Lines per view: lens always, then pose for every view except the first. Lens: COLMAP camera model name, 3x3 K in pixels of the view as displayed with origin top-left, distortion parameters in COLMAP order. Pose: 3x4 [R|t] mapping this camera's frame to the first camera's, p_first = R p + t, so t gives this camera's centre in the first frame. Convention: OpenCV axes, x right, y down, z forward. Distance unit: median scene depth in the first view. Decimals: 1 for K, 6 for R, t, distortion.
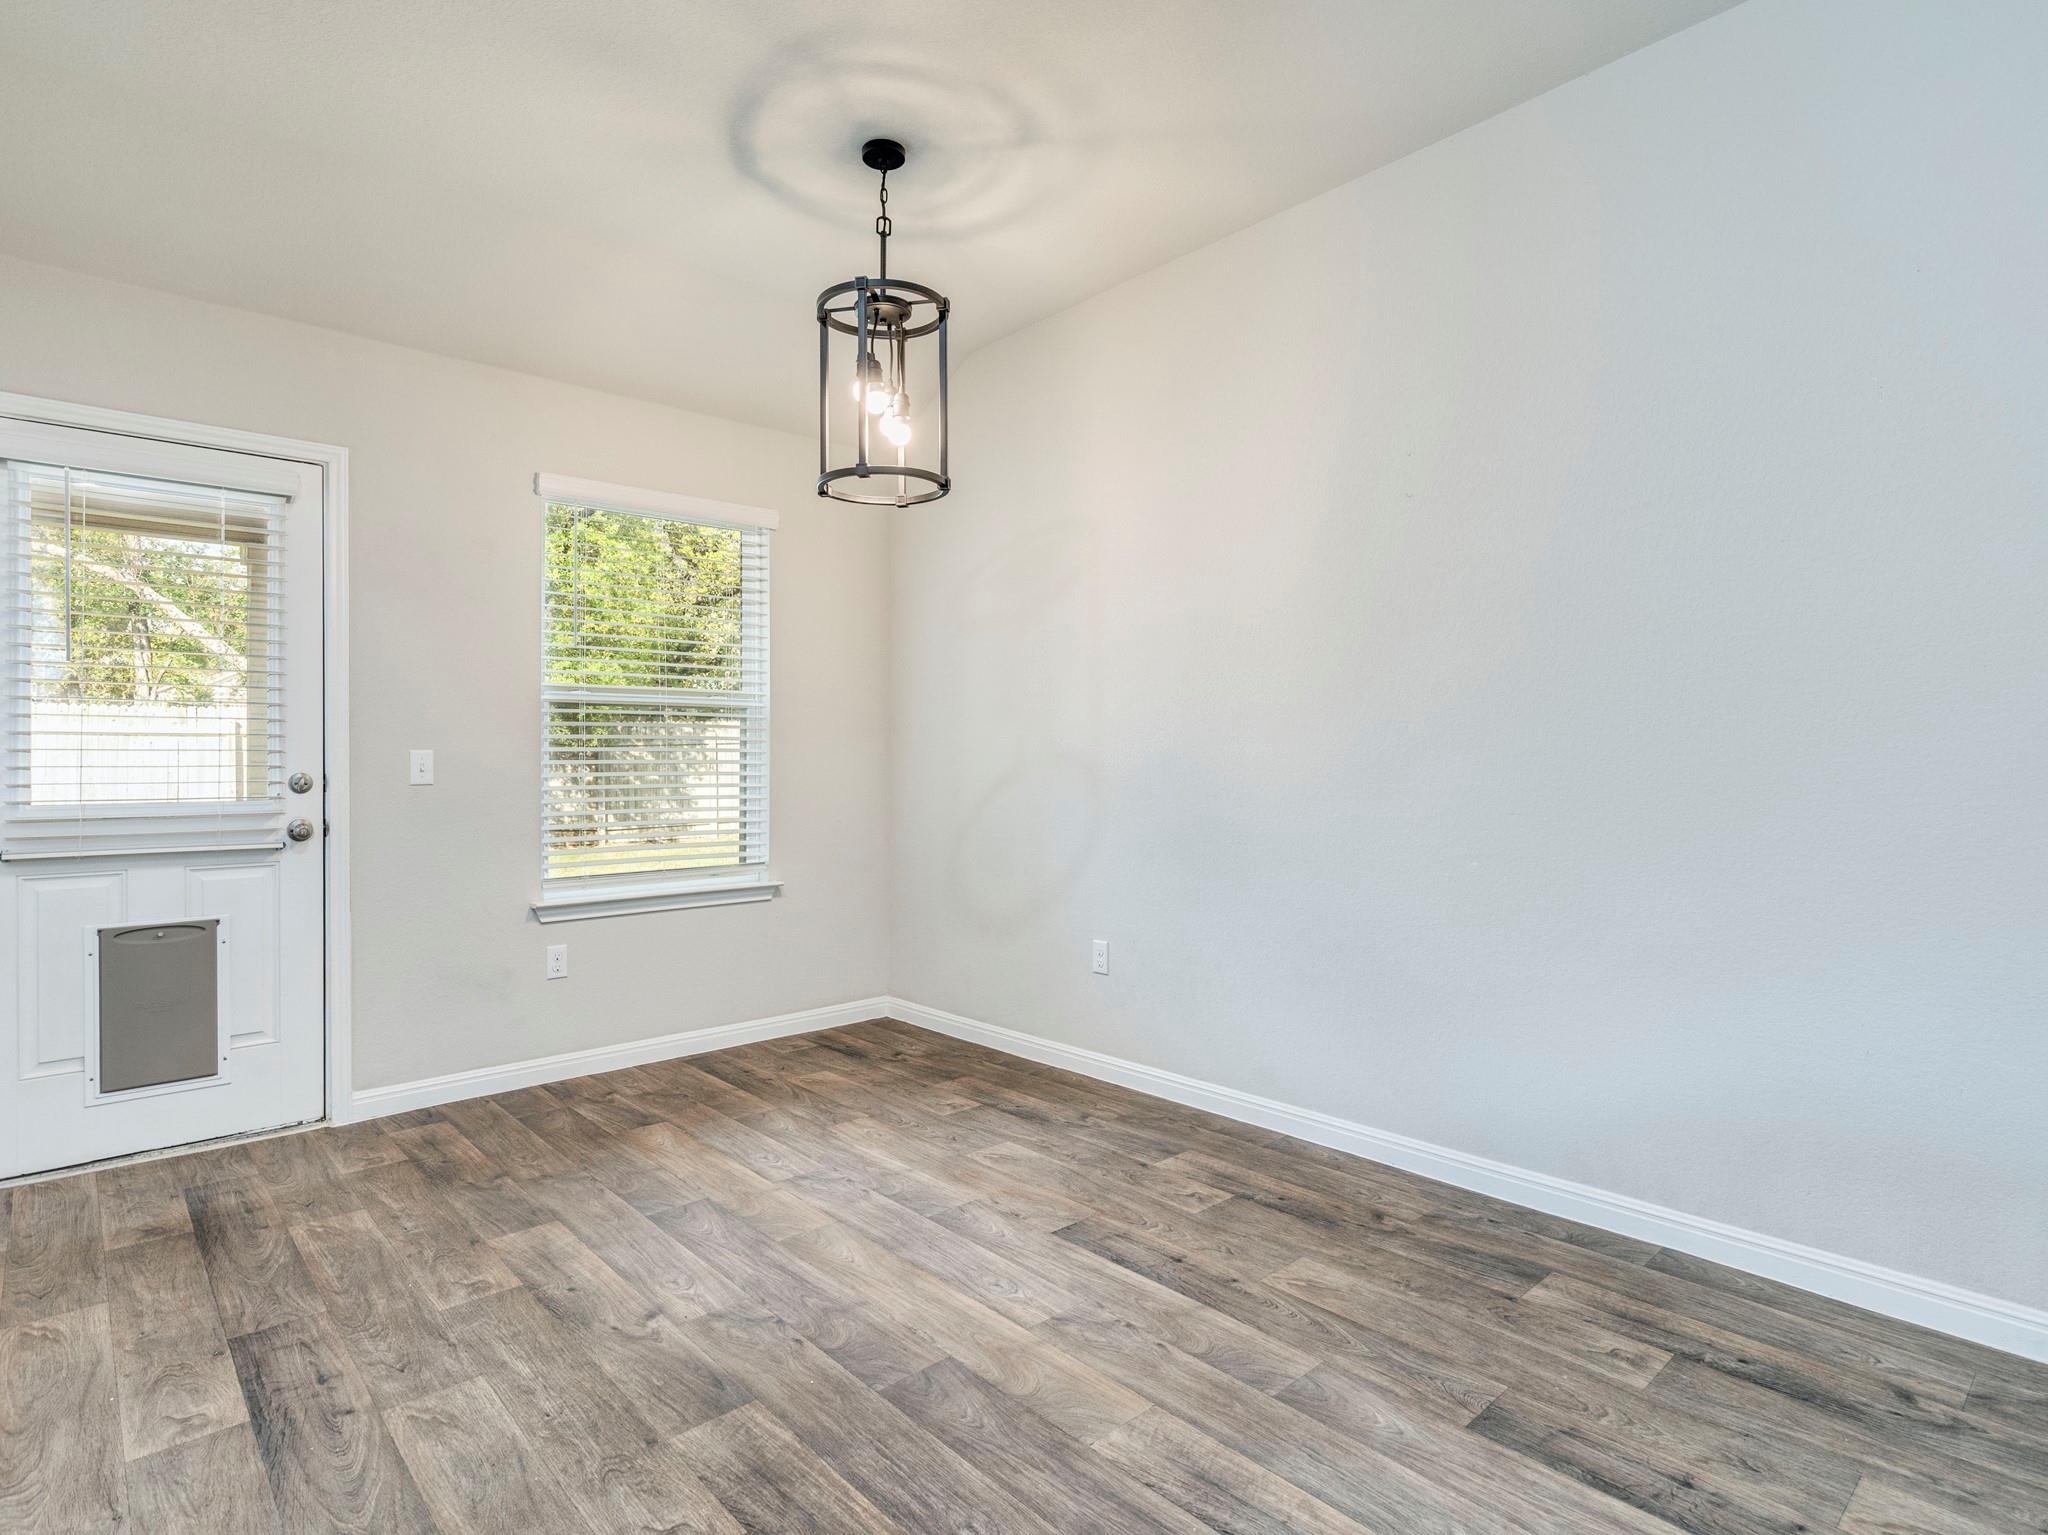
lens RADIAL K [[1063.0, 0, 1016.4], [0, 1063.0, 776.0], [0, 0, 1]] dist [-0.003223, 0.001937]
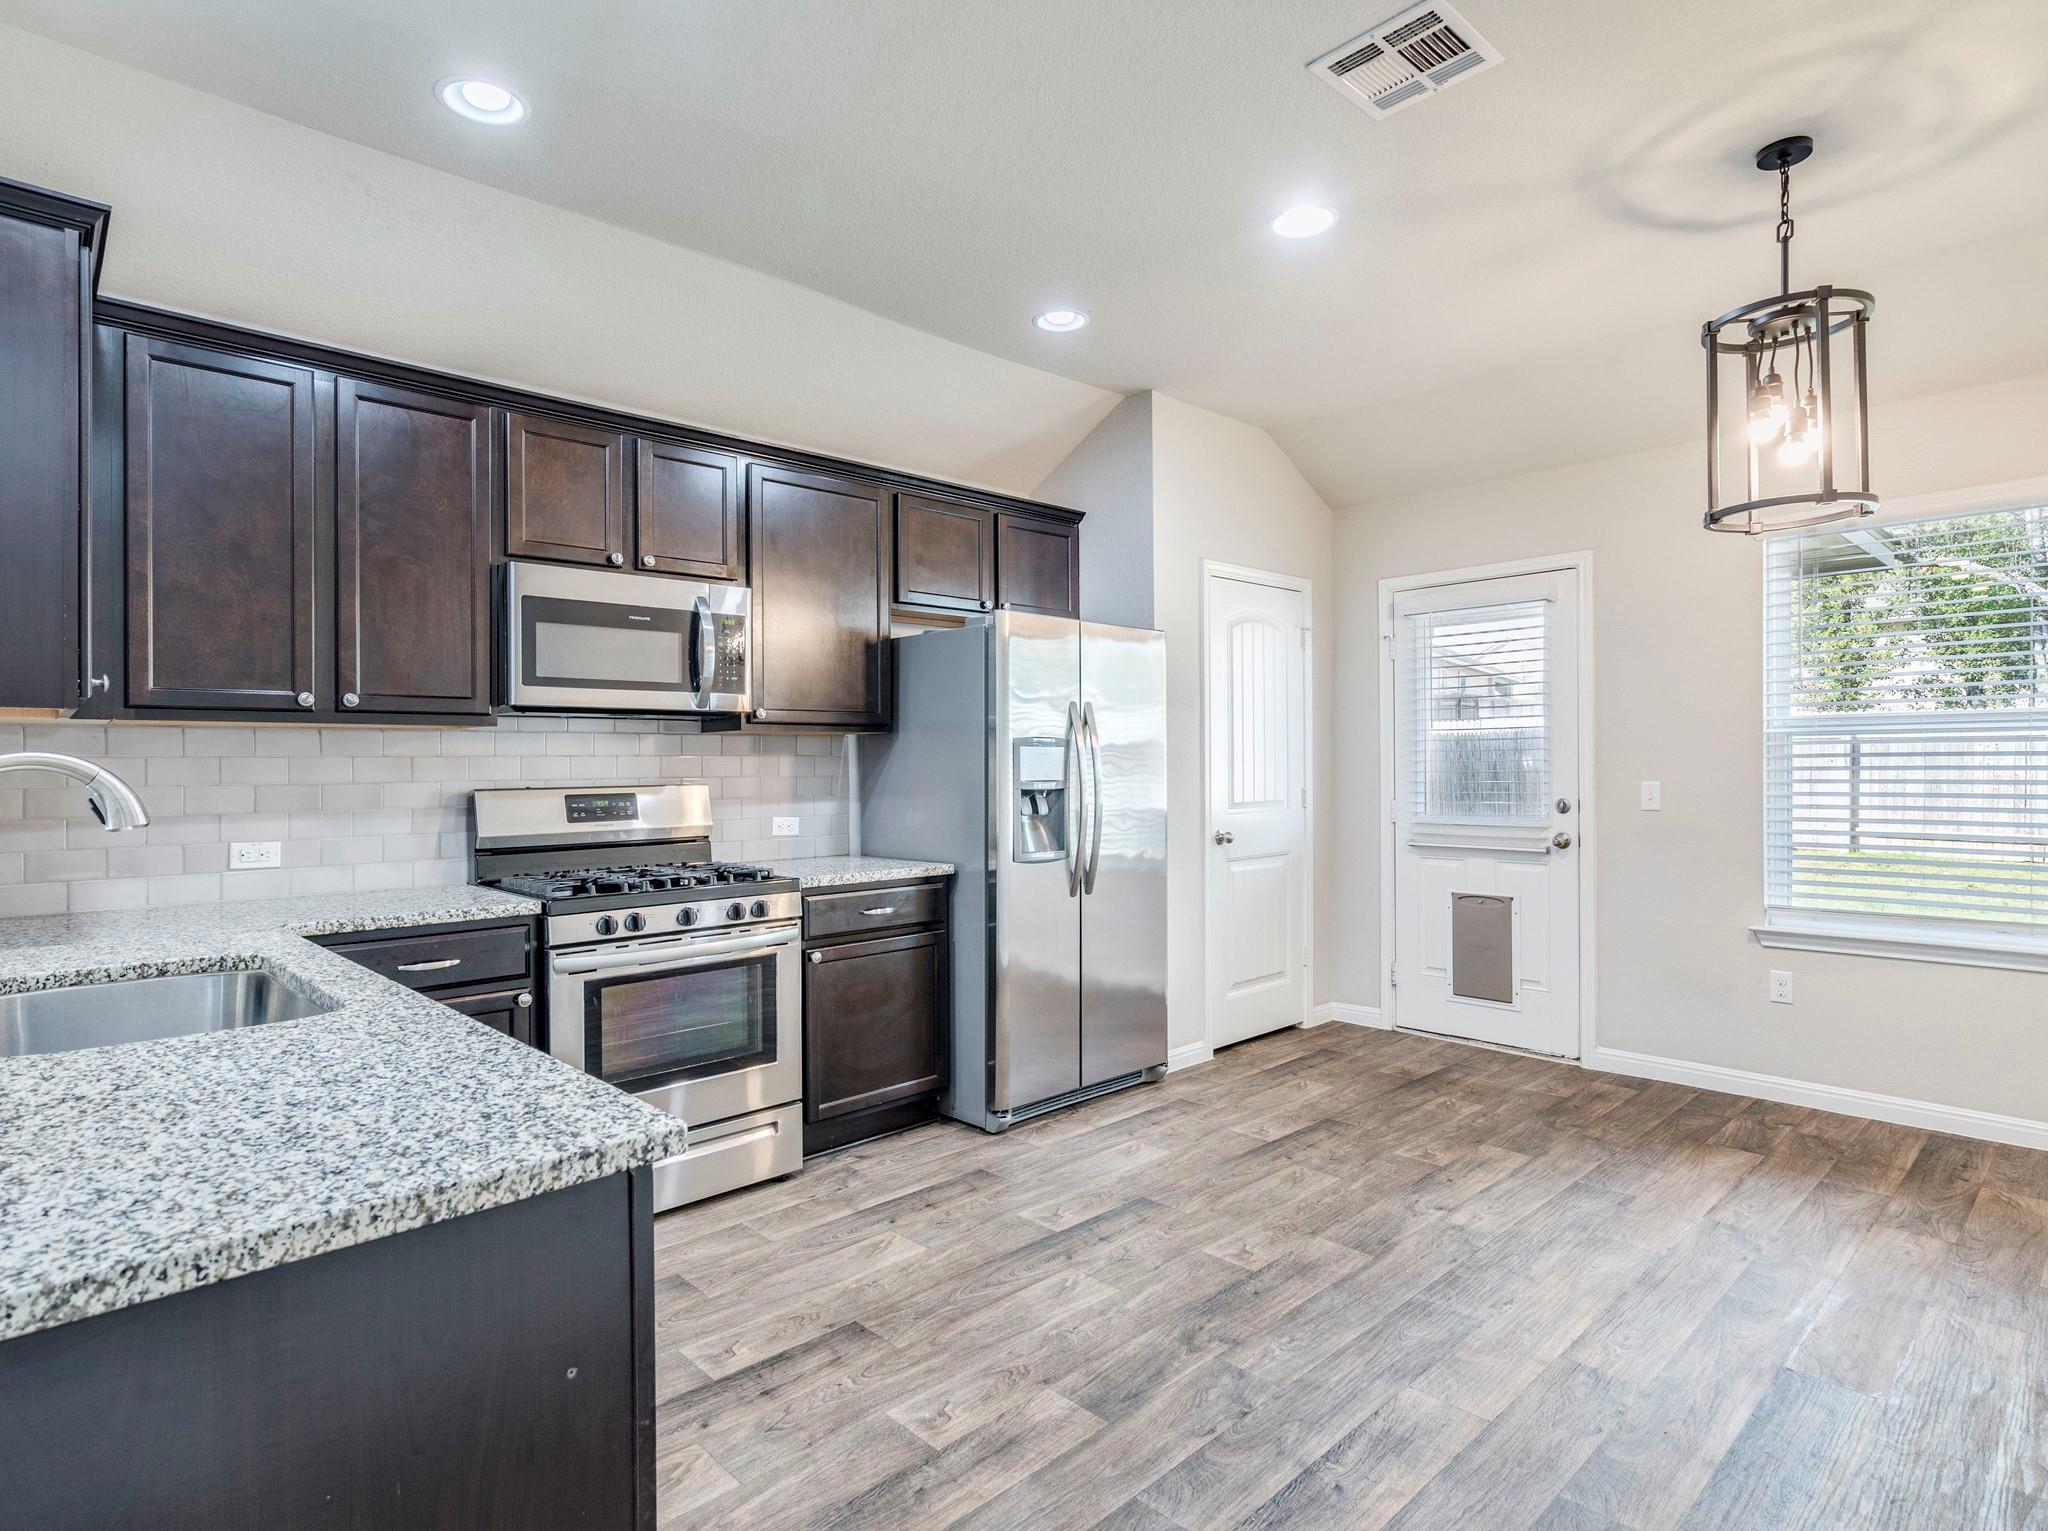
lens RADIAL K [[1063.0, 0, 1037.4], [0, 1063.0, 775.0], [0, 0, 1]] dist [-0.003223, 0.001937]
pose [[0.054099, 0.012335, -0.998459, 0.774045], [-0.008582, 0.999893, 0.011887, -0.051492], [0.998499, 0.007926, 0.054199, 0.308857]]
